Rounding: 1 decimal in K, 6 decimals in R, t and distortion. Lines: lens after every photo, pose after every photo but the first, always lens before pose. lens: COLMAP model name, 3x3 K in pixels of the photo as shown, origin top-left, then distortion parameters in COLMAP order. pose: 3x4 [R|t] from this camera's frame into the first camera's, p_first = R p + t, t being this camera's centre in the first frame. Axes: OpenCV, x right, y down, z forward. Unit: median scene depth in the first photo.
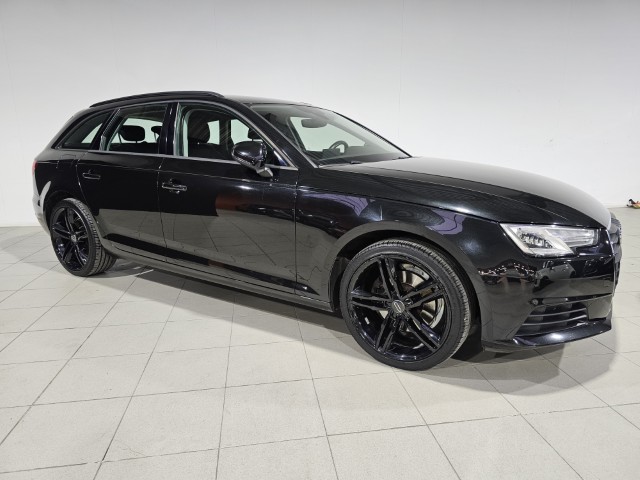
lens RADIAL K [[427.3, 0, 317.6], [0, 427.3, 236.2], [0, 0, 1]] dist [0.029291, -0.011485]
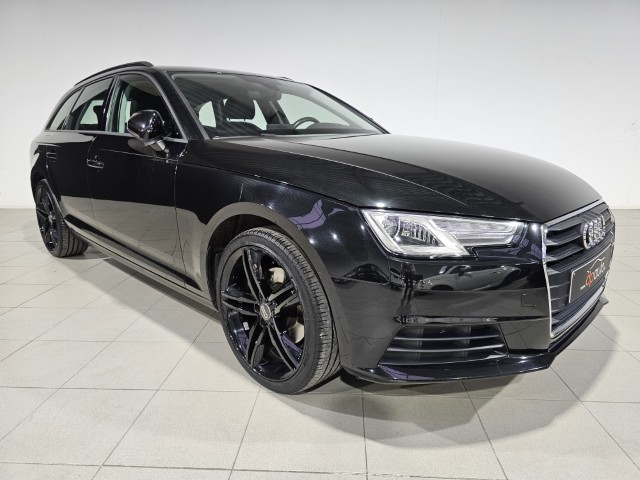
lens RADIAL K [[427.3, 0, 322.2], [0, 427.3, 240.5], [0, 0, 1]] dist [0.029291, -0.011485]
pose [[0.977519, 0.046296, -0.205700, 0.433028], [-0.042169, 0.998812, 0.024406, 0.007997], [0.206586, -0.015183, 0.978311, 0.235571]]
